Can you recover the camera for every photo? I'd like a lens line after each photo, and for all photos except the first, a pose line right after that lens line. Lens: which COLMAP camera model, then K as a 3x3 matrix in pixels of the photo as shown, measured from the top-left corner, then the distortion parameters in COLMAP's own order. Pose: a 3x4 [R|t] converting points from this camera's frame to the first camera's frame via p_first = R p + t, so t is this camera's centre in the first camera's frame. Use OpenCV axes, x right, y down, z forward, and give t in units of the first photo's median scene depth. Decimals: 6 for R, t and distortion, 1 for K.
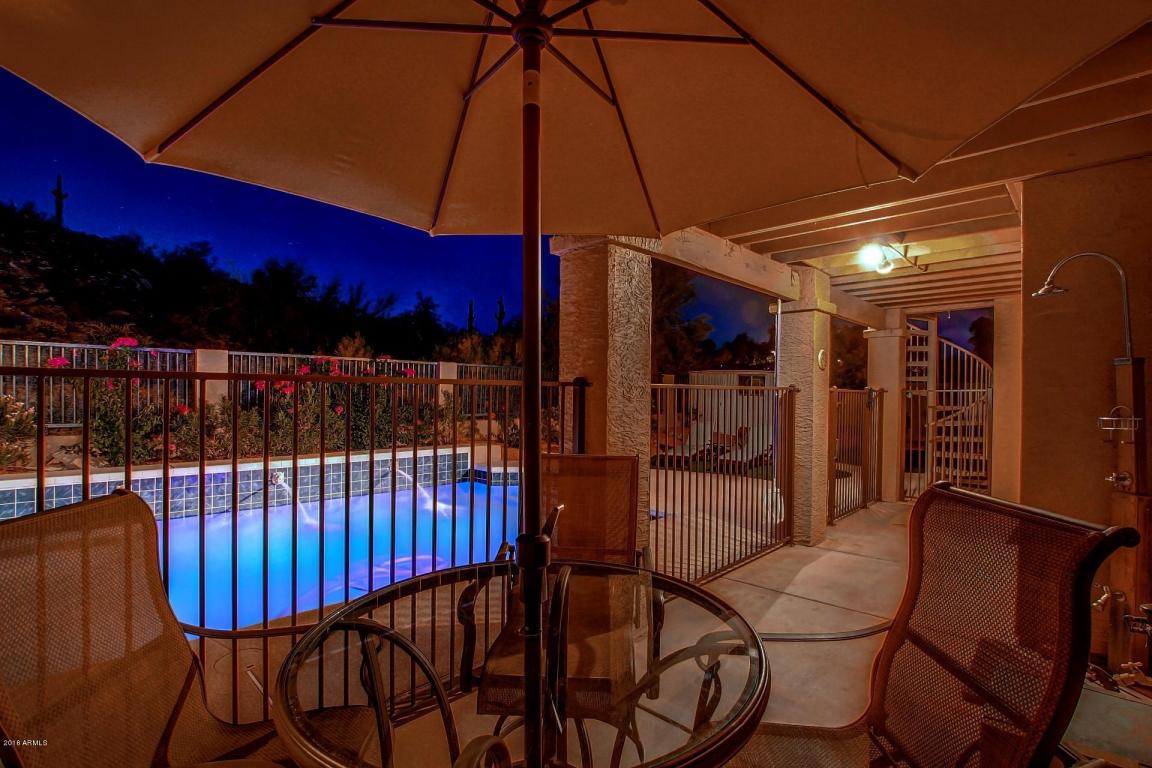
lens RADIAL K [[540.5, 0, 576.9], [0, 540.5, 391.2], [0, 0, 1]] dist [-0.029721, 0.000550]
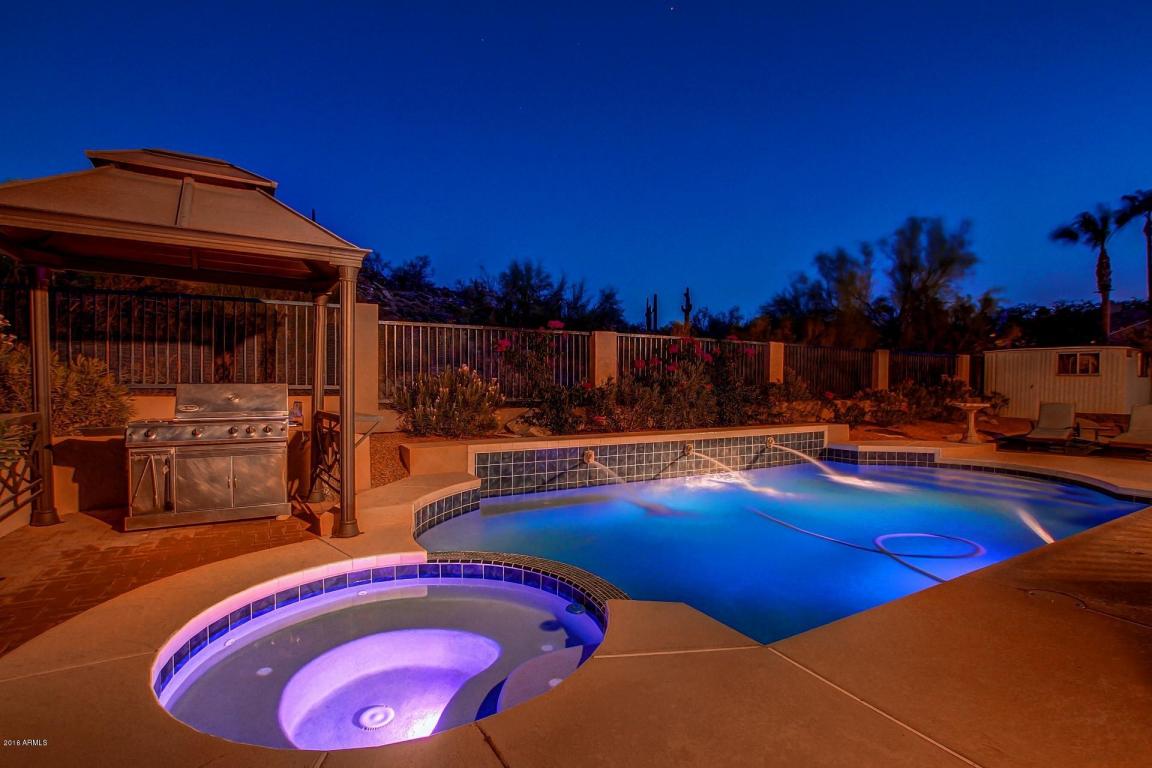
lens RADIAL K [[527.6, 0, 588.0], [0, 527.6, 386.8], [0, 0, 1]] dist [-0.027717, 0.000050]
pose [[0.961843, -0.008829, -0.273461, -0.268300], [0.010039, 0.999945, 0.003026, 0.019612], [0.273419, -0.005656, 0.961878, -0.029159]]
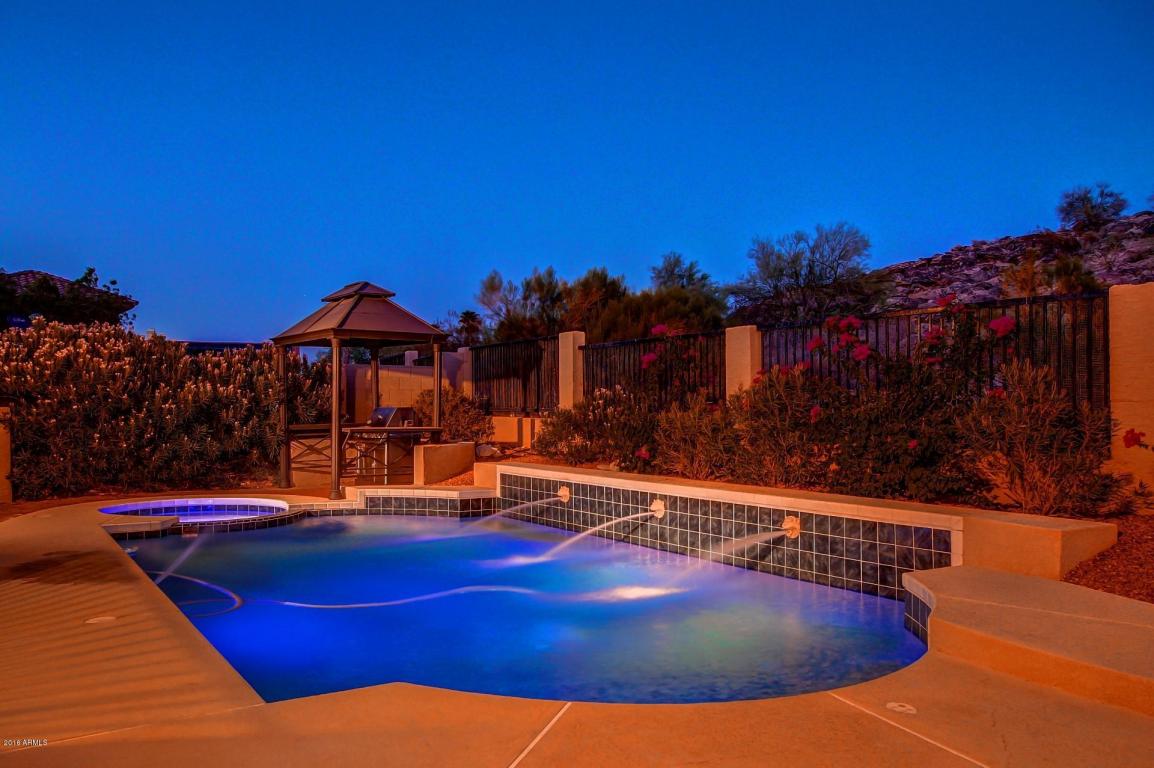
lens RADIAL K [[937.5, 0, 568.7], [0, 937.5, 383.6], [0, 0, 1]] dist [0.002347, -0.002793]
pose [[-0.246634, -0.036011, -0.968440, 0.374632], [0.003152, 0.999274, -0.037960, 0.027619], [0.969104, -0.012415, -0.246341, 0.691366]]
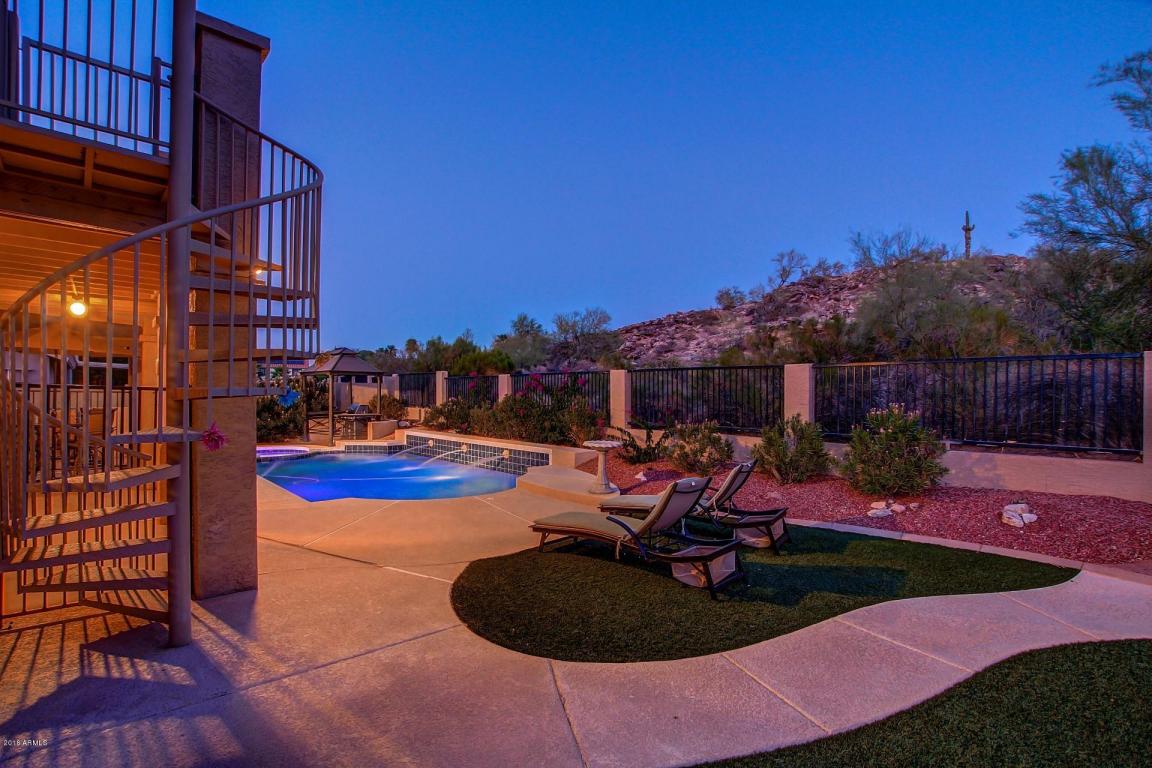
lens RADIAL K [[540.5, 0, 576.9], [0, 540.5, 391.2], [0, 0, 1]] dist [-0.029721, 0.000550]
pose [[-0.062516, -0.015084, -0.997930, 0.692038], [0.000930, 0.999884, -0.015172, 0.001502], [0.998044, -0.001876, -0.062494, 0.860536]]
